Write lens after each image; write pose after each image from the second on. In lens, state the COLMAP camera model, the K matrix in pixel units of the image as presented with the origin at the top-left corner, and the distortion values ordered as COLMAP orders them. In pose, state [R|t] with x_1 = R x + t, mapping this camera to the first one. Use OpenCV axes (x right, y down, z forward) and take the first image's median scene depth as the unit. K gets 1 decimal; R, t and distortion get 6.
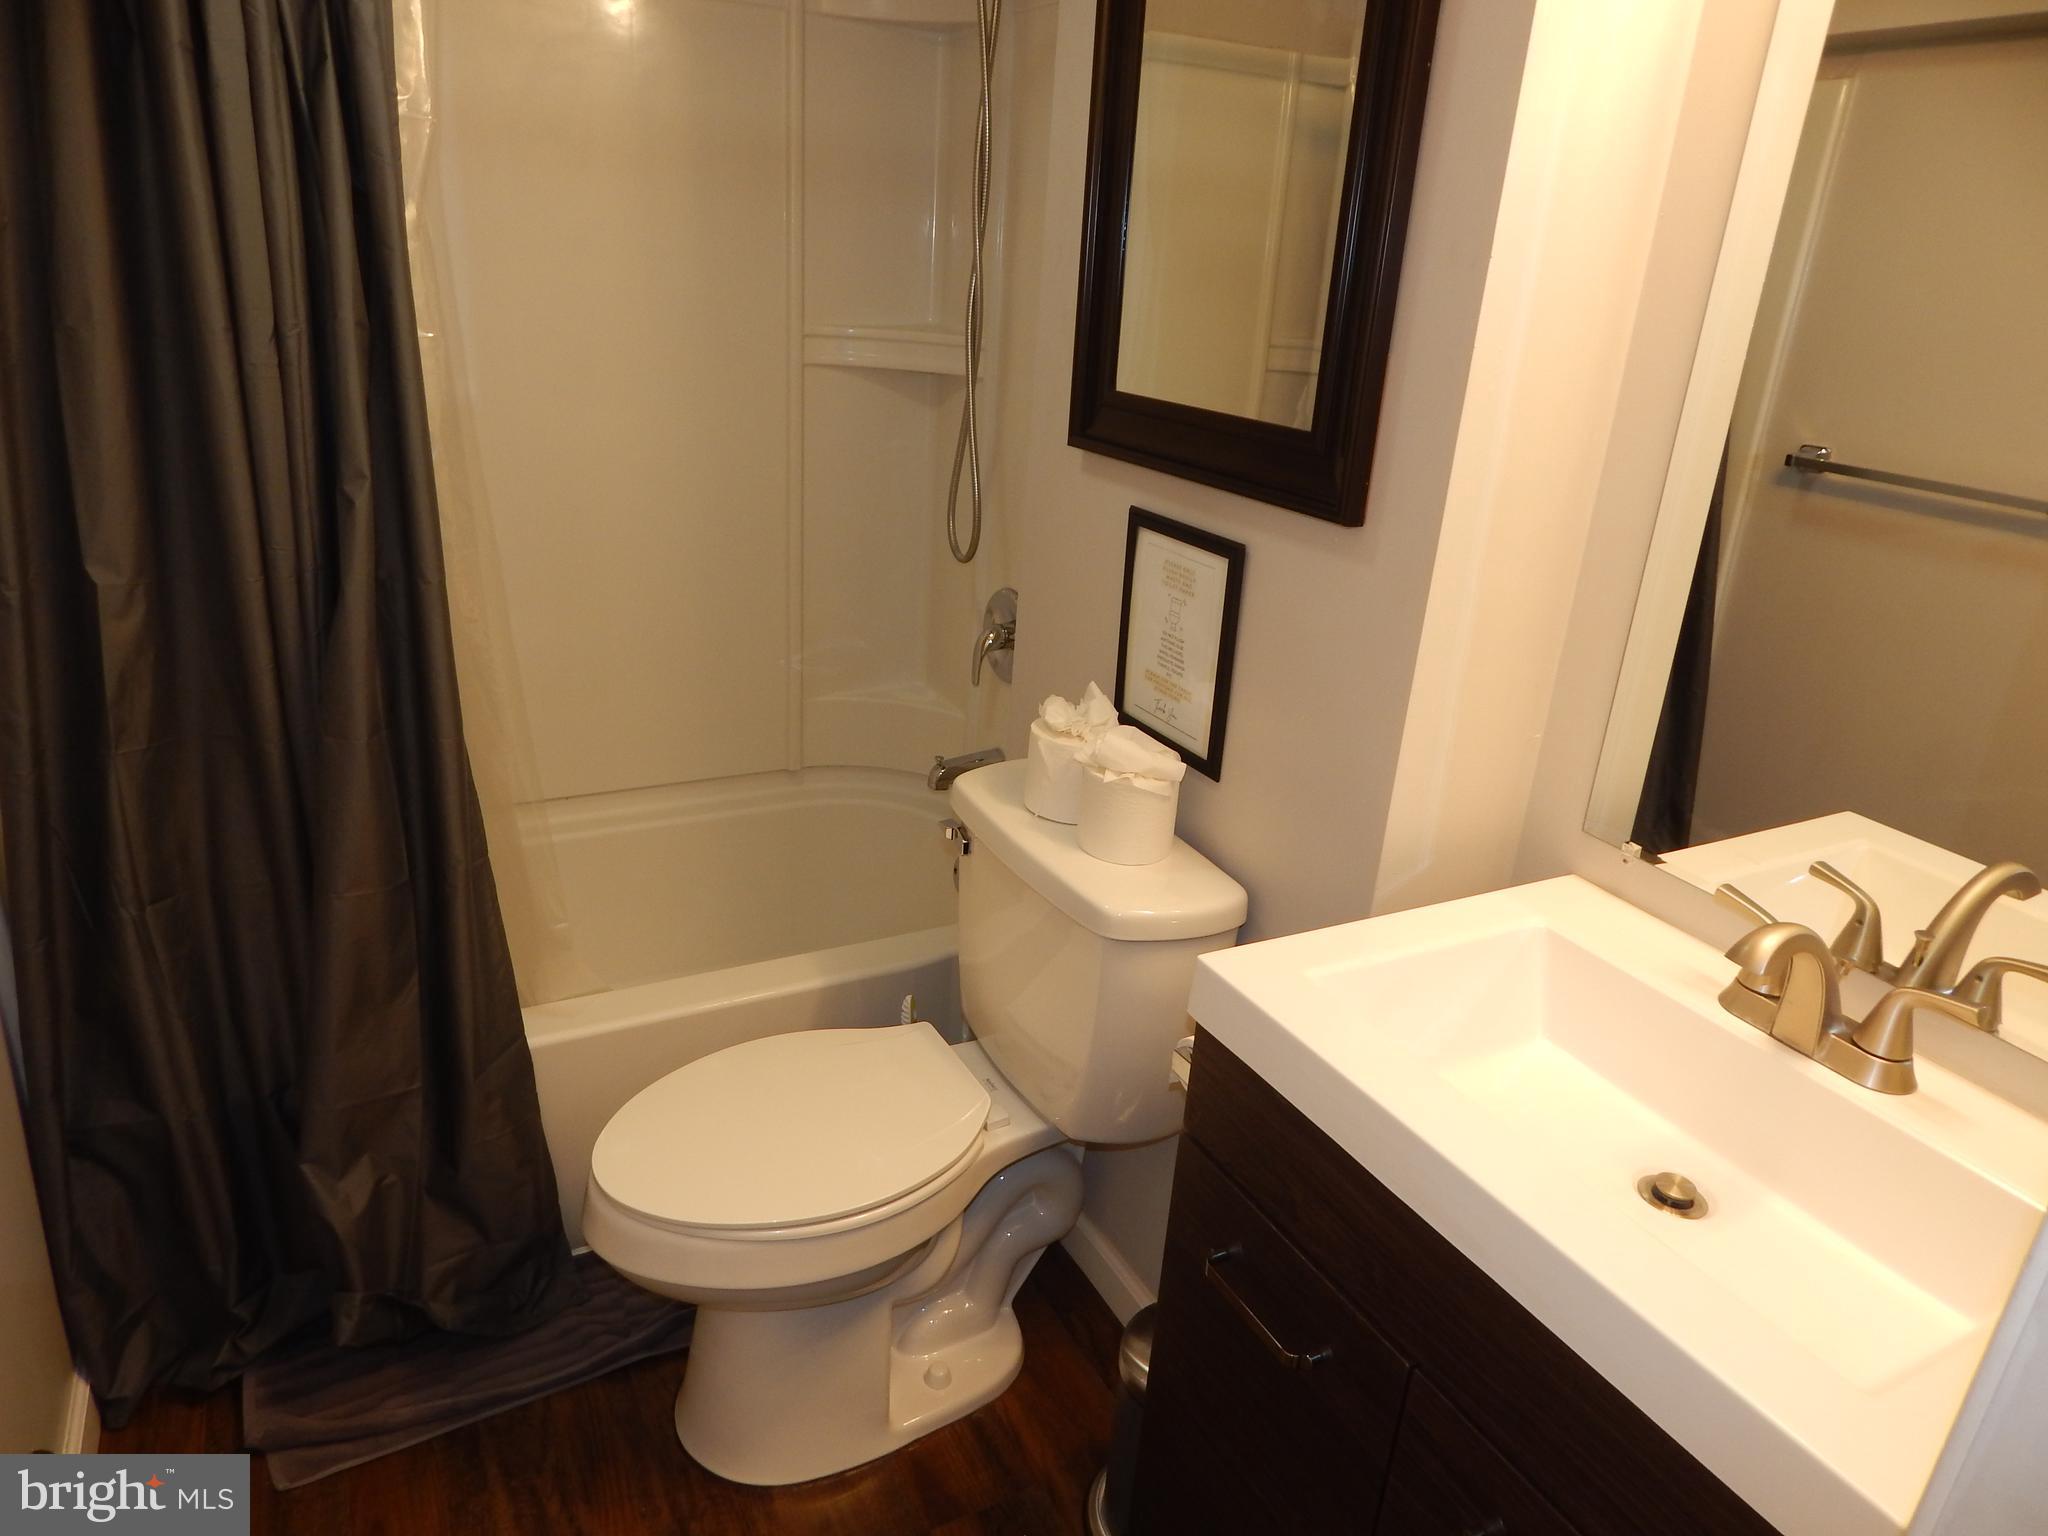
lens RADIAL K [[1344.9, 0, 1012.5], [0, 1344.9, 760.7], [0, 0, 1]] dist [0.003889, -0.001564]
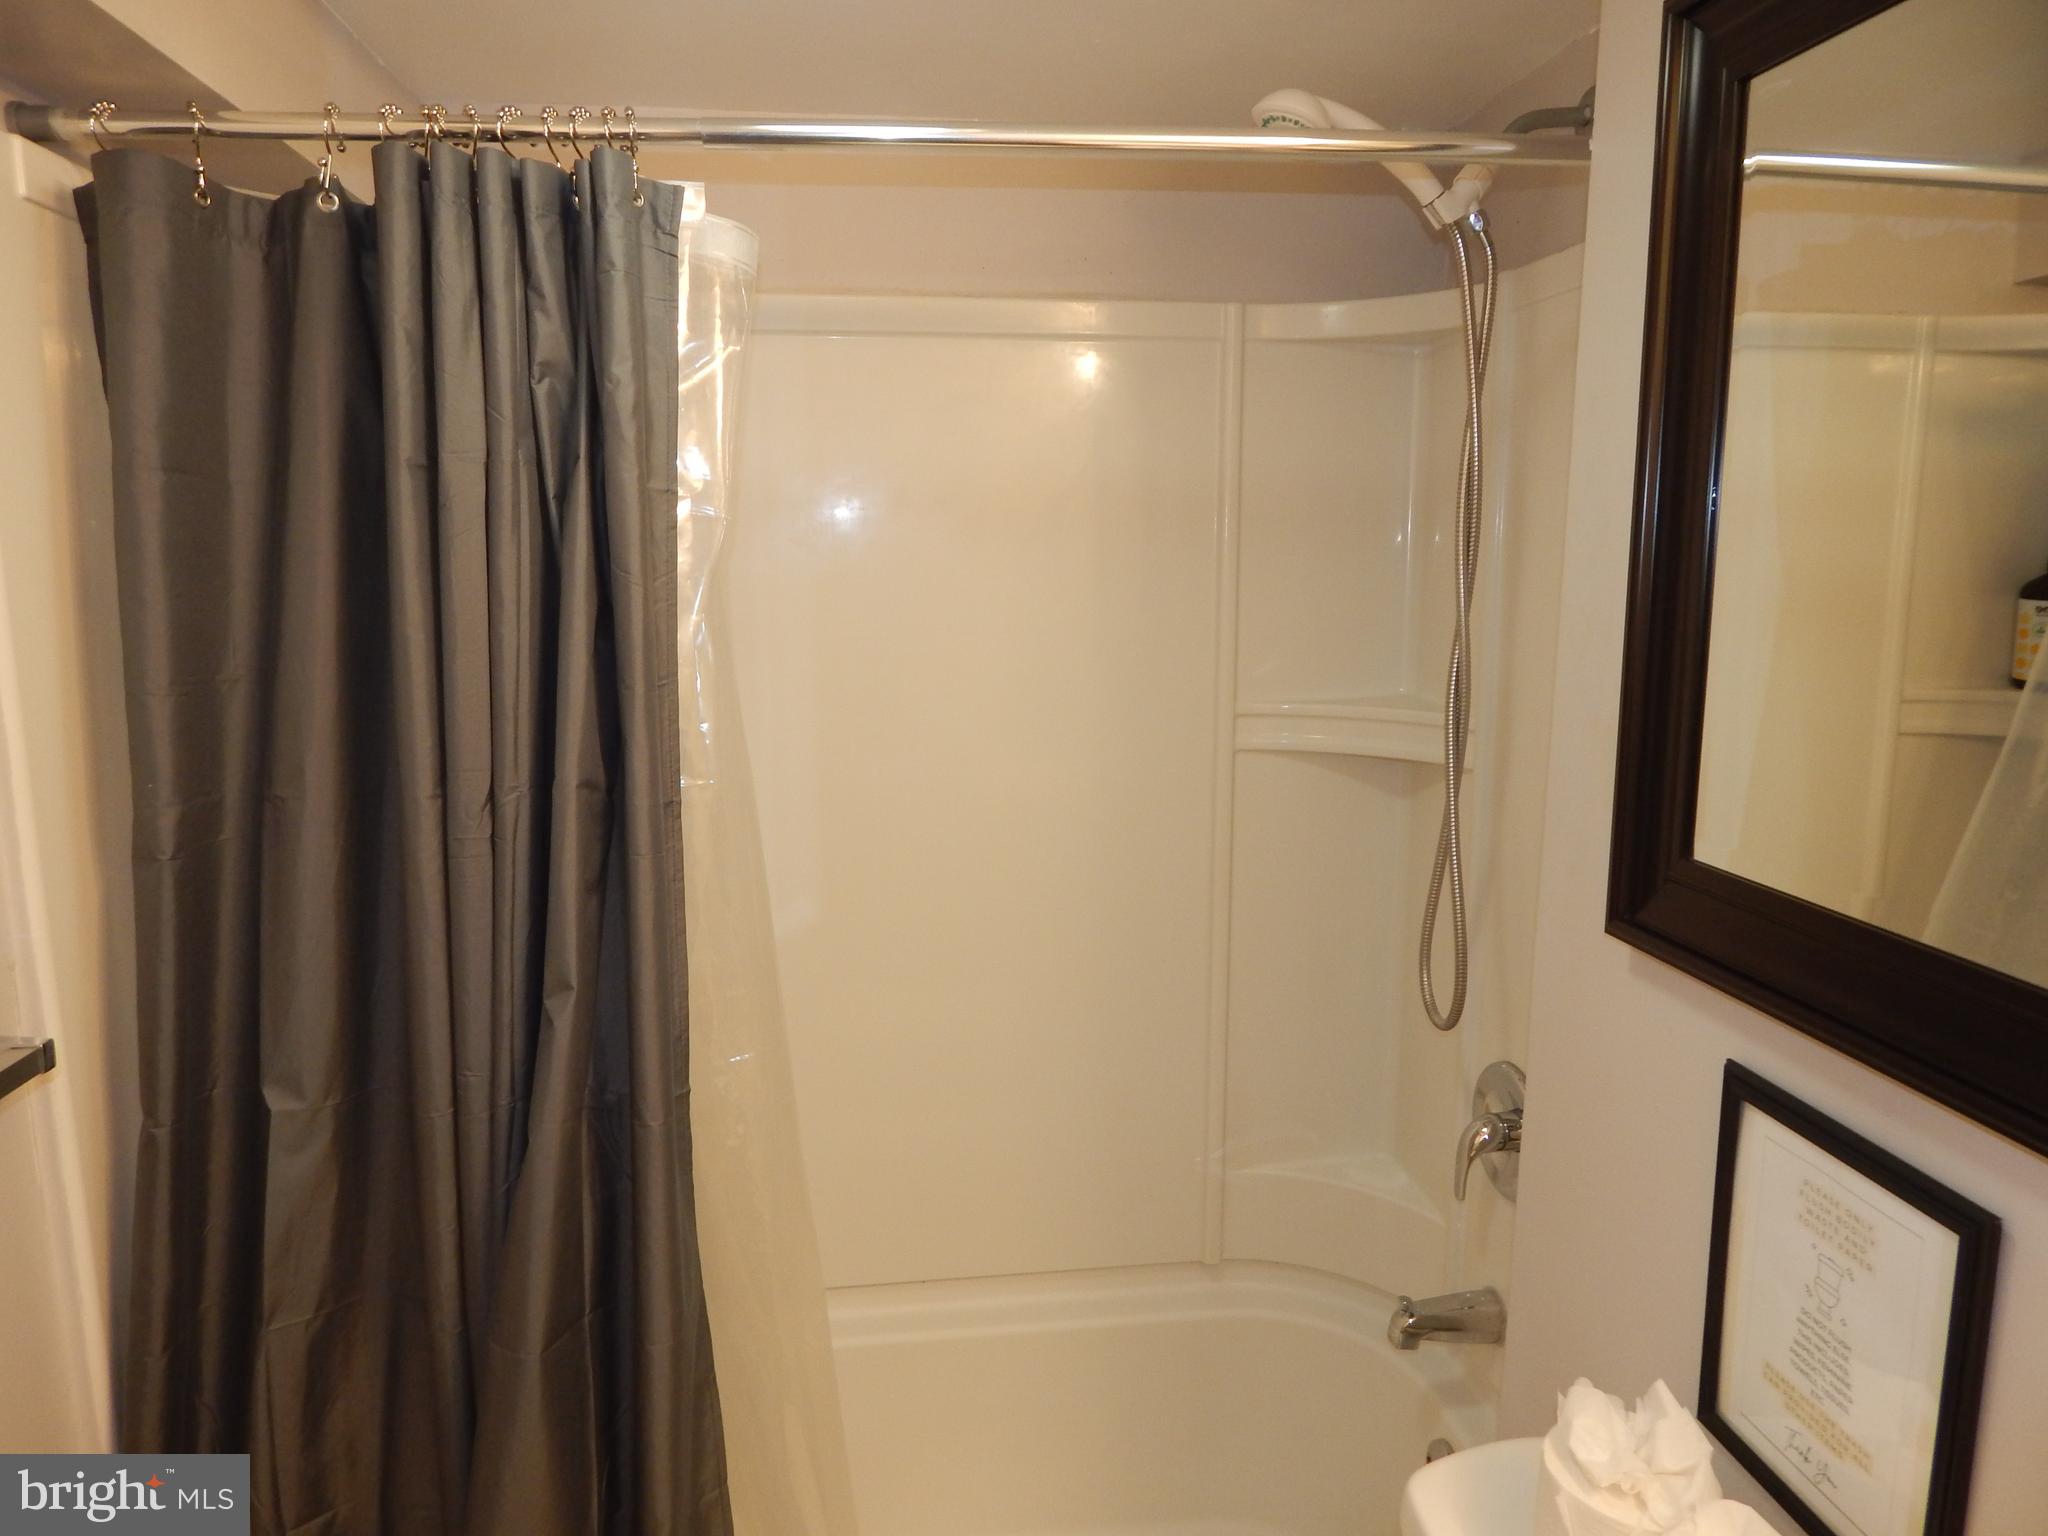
lens RADIAL K [[1332.4, 0, 1045.6], [0, 1332.4, 774.3], [0, 0, 1]] dist [-0.004181, -0.000313]
pose [[0.940781, -0.003759, -0.338993, 0.005663], [-0.063408, 0.980342, -0.186841, -0.141315], [0.333032, 0.197271, 0.922049, 0.271528]]
